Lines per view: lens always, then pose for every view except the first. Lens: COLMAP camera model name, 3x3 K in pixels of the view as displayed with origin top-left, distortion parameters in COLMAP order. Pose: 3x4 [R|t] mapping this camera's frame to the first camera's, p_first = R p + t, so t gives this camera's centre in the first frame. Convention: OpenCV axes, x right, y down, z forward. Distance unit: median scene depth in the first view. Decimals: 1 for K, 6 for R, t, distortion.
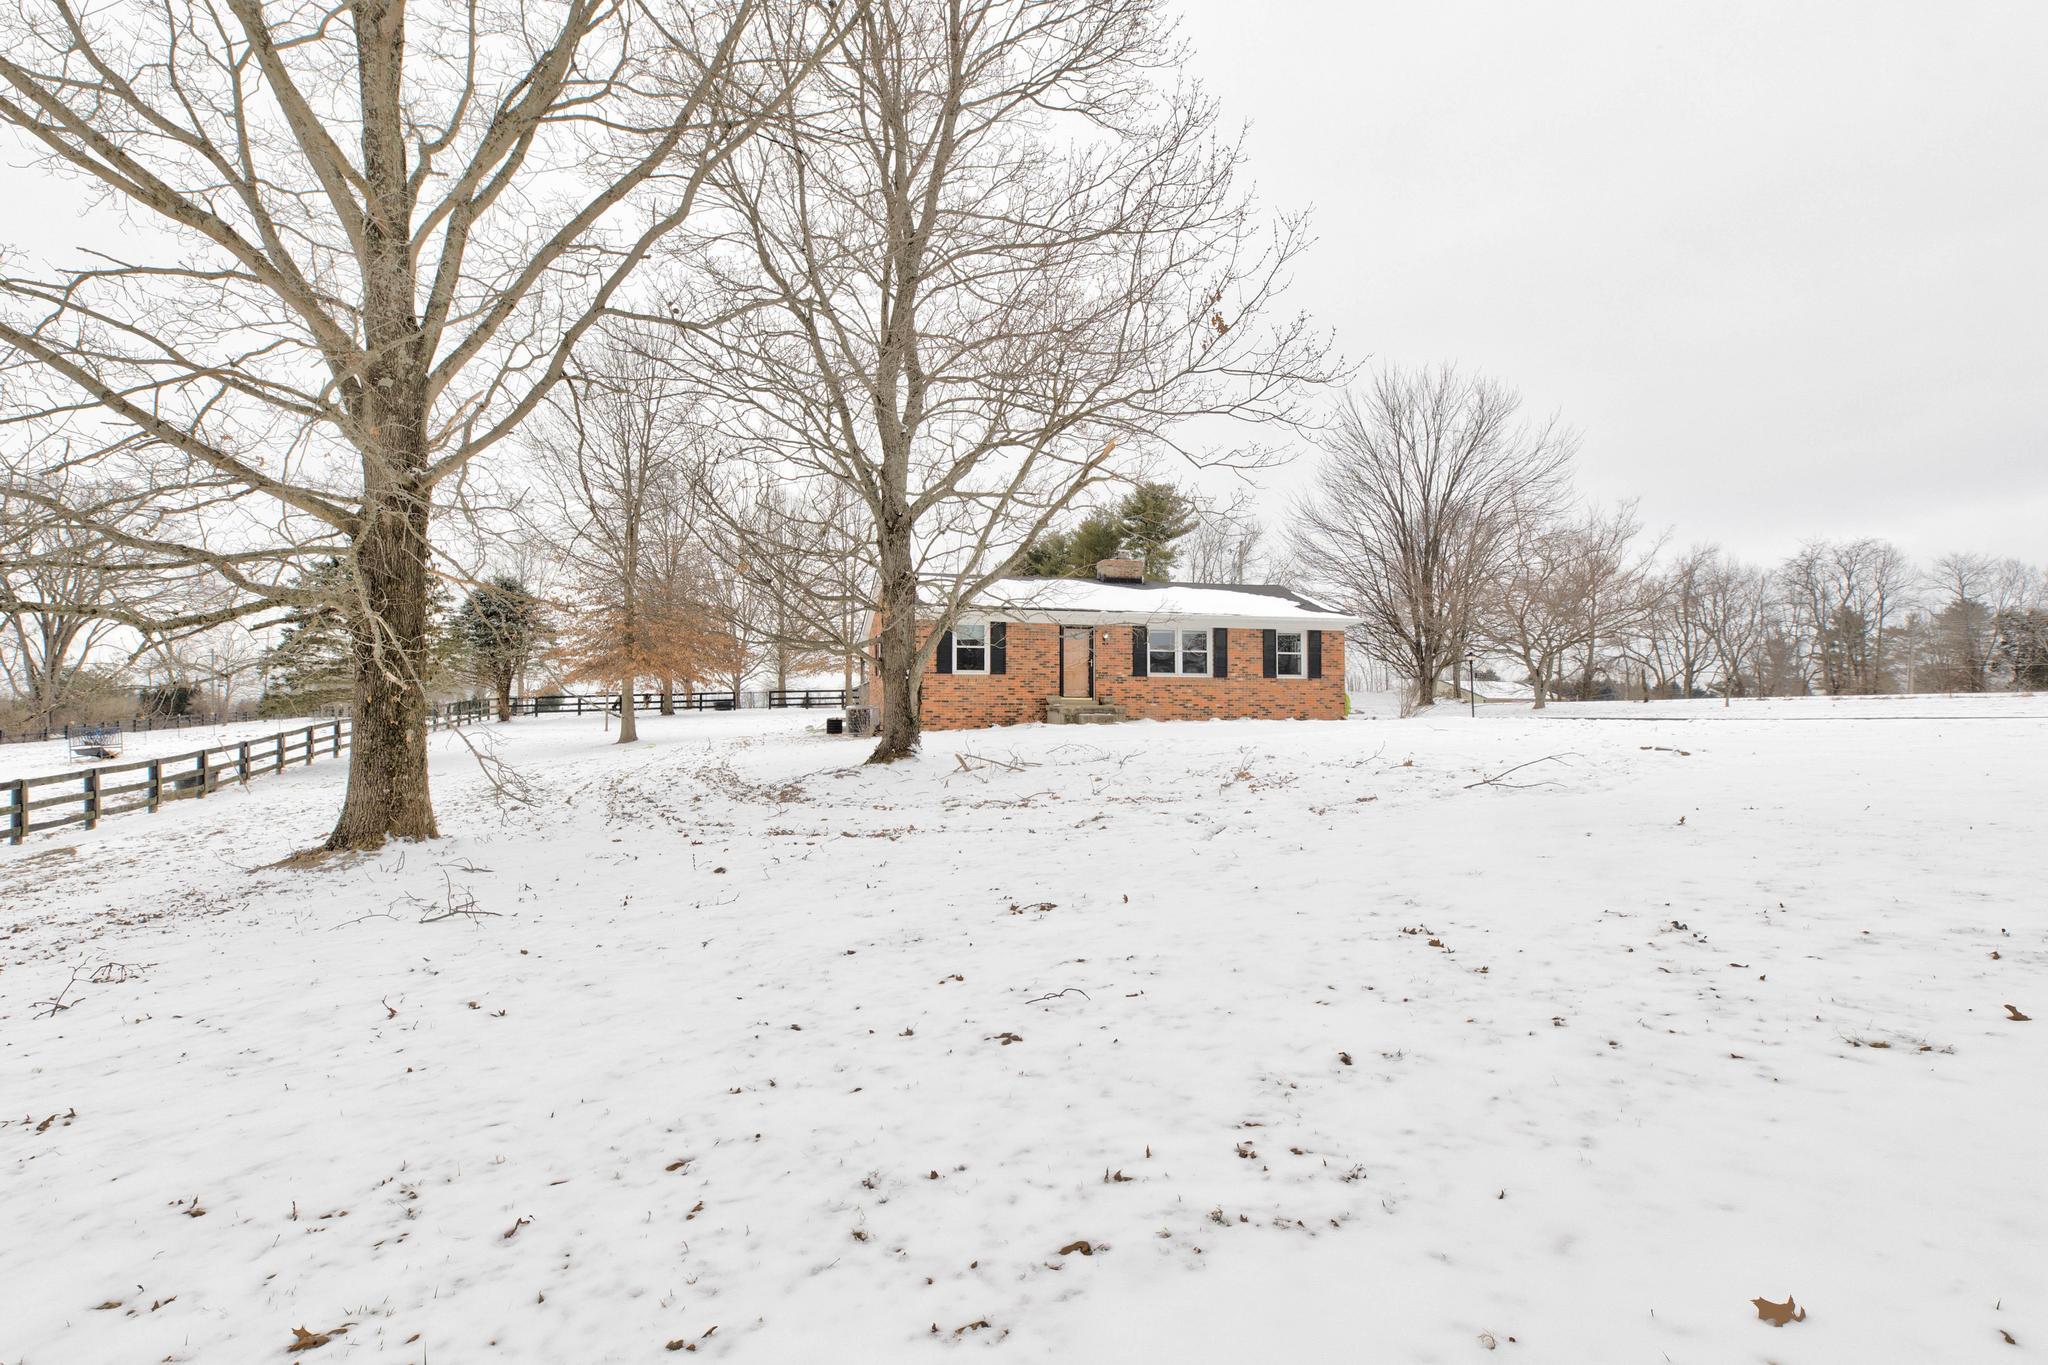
lens RADIAL K [[942.9, 0, 1041.9], [0, 942.9, 669.2], [0, 0, 1]] dist [0.005018, -0.001163]
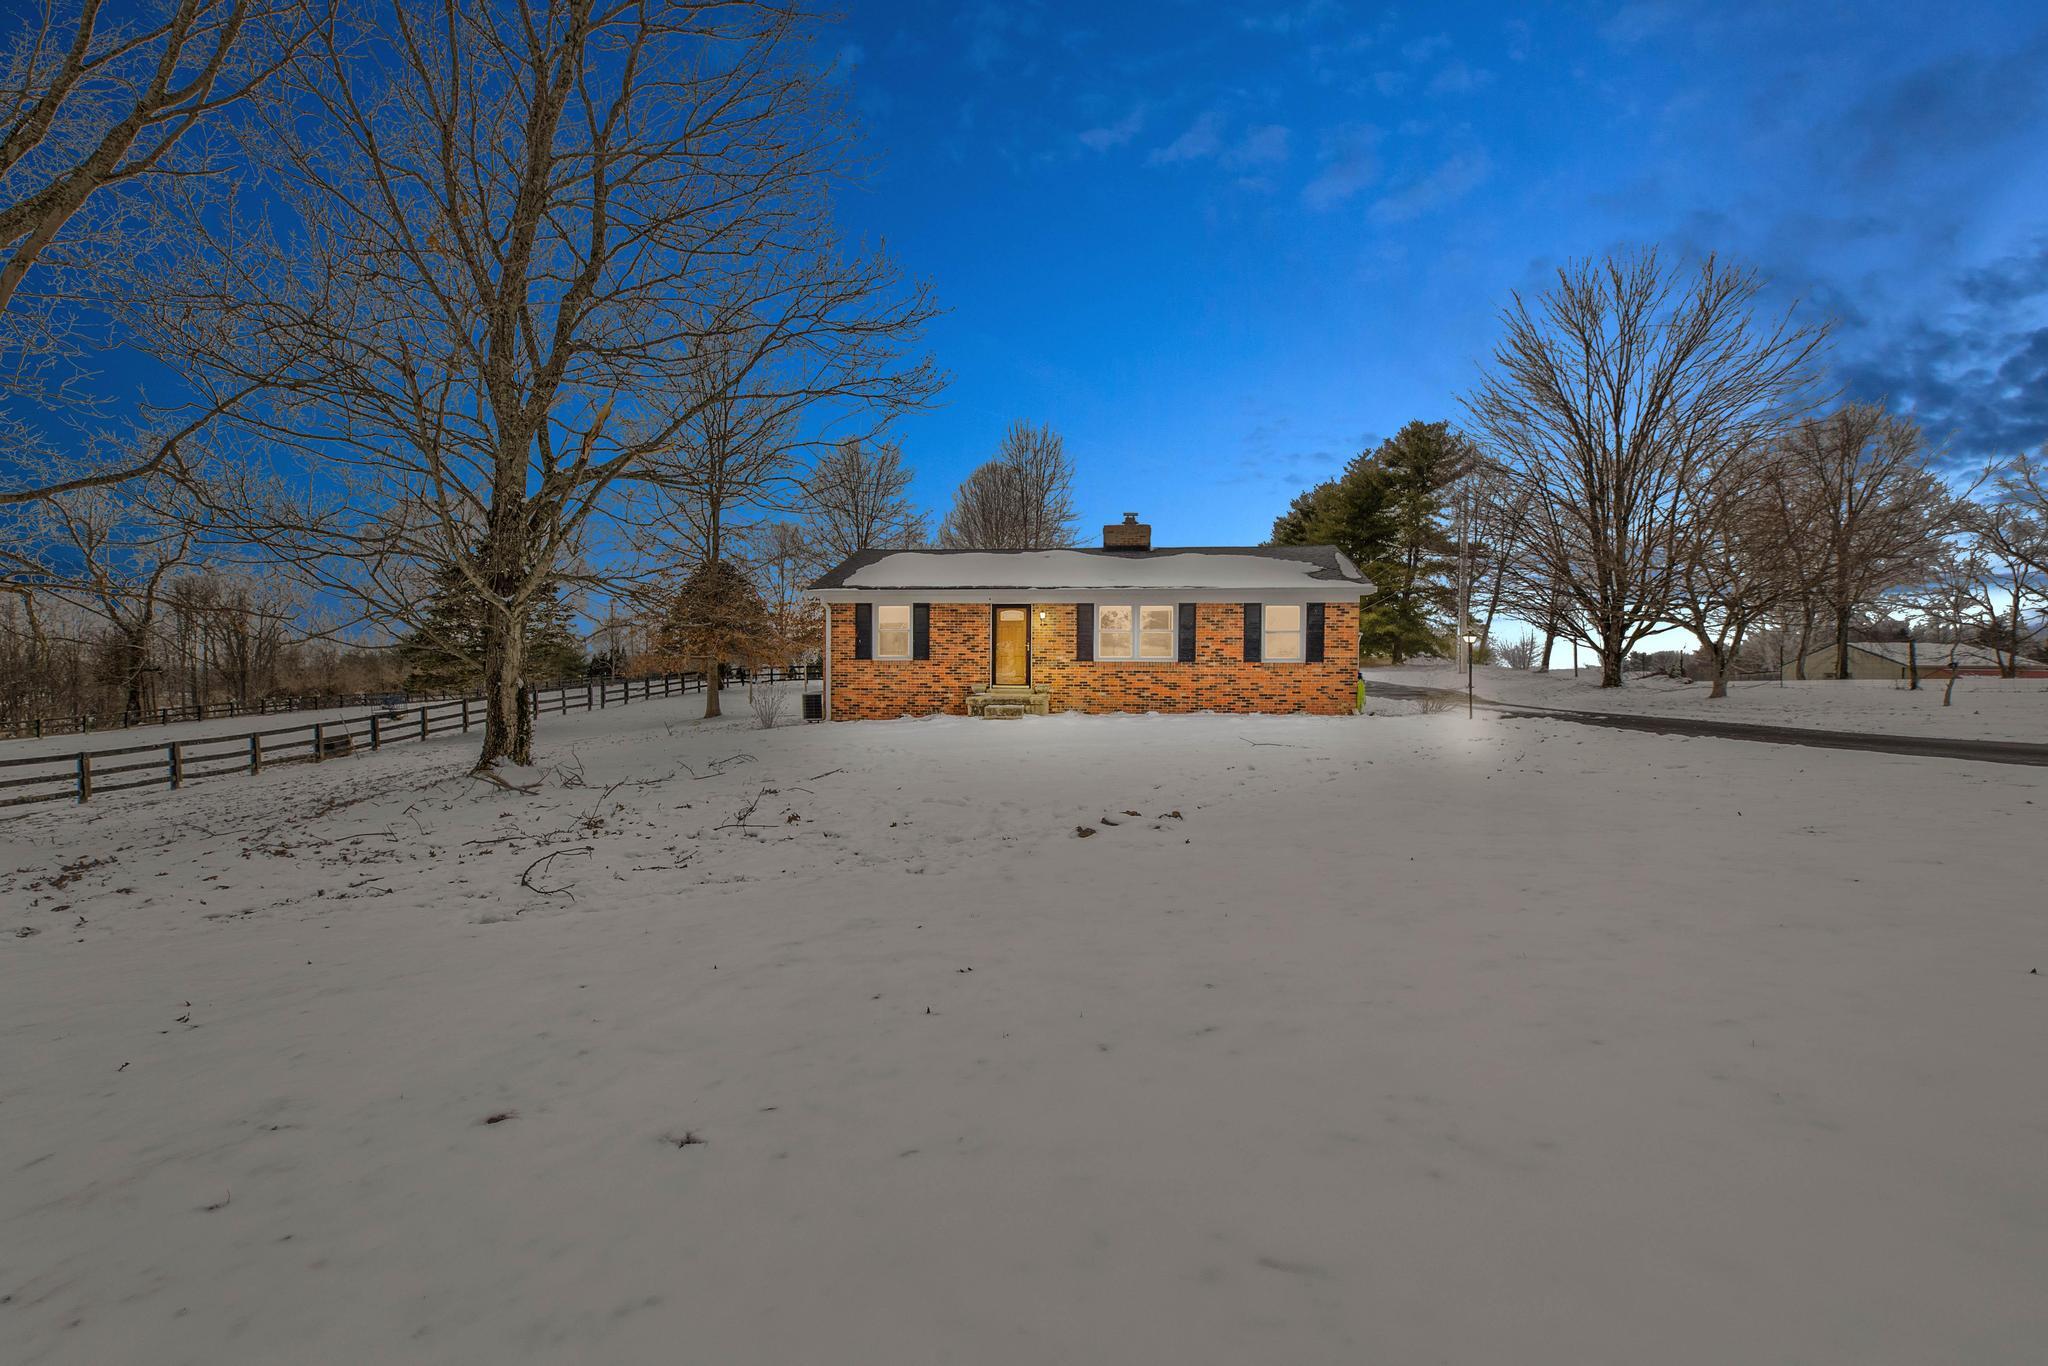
lens RADIAL K [[942.9, 0, 1034.4], [0, 942.9, 682.2], [0, 0, 1]] dist [0.005018, -0.001163]
pose [[0.937466, 0.007529, -0.347996, 0.365429], [0.010647, 0.998678, 0.050291, -0.017477], [0.347915, -0.050851, 0.936146, 0.168222]]
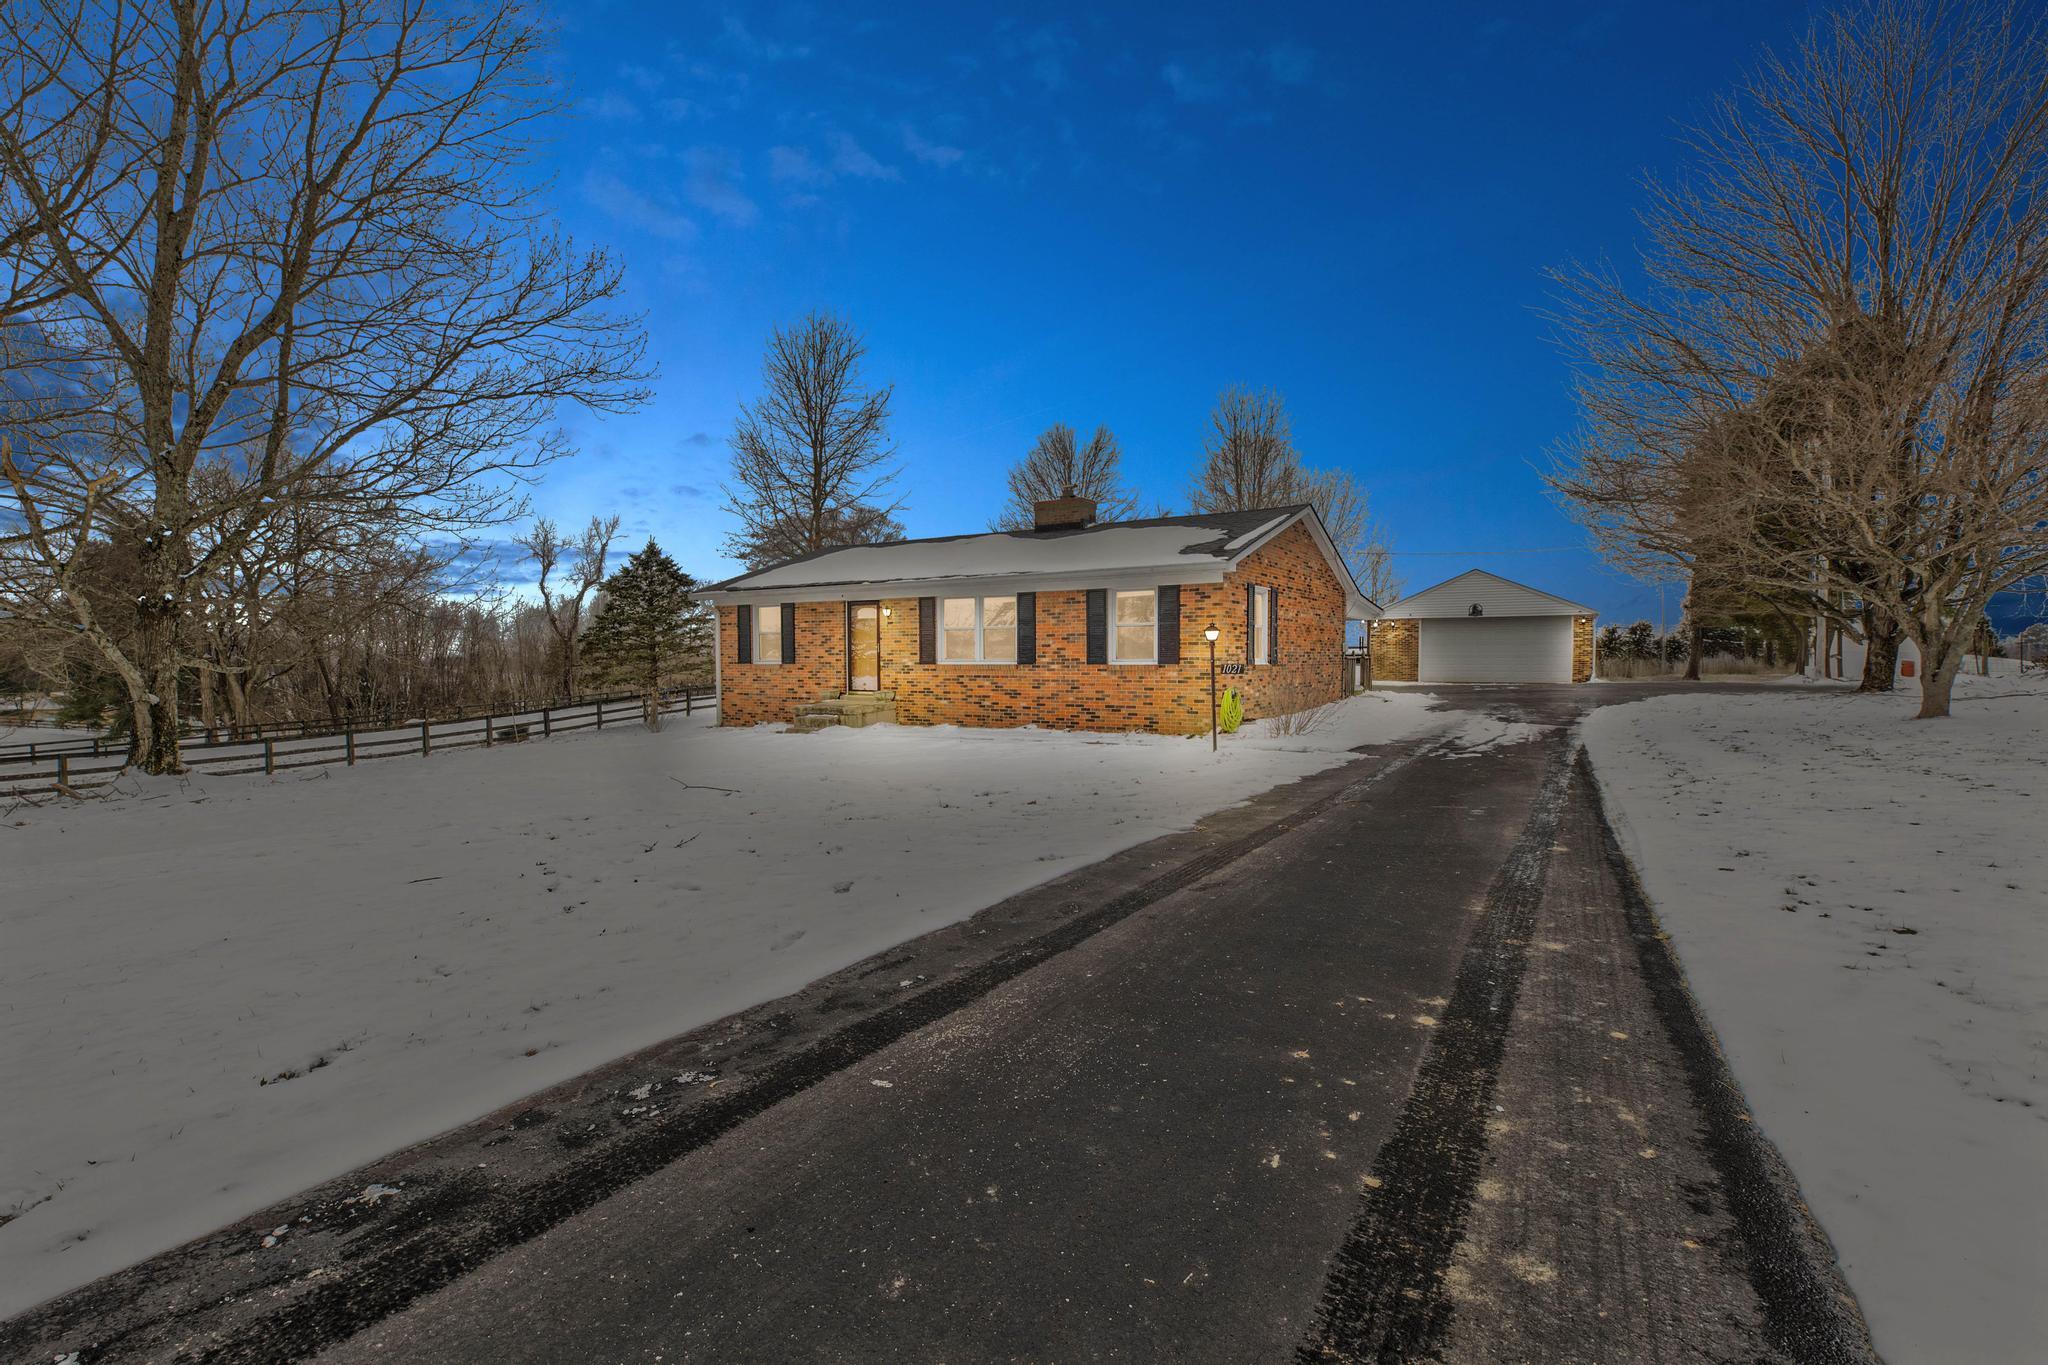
lens RADIAL K [[942.9, 0, 1018.9], [0, 942.9, 690.8], [0, 0, 1]] dist [0.005018, -0.001163]
pose [[0.687928, 0.021805, -0.725451, 0.705269], [0.037423, 0.997153, 0.065459, -0.017934], [0.724813, -0.072180, 0.685154, 0.537813]]
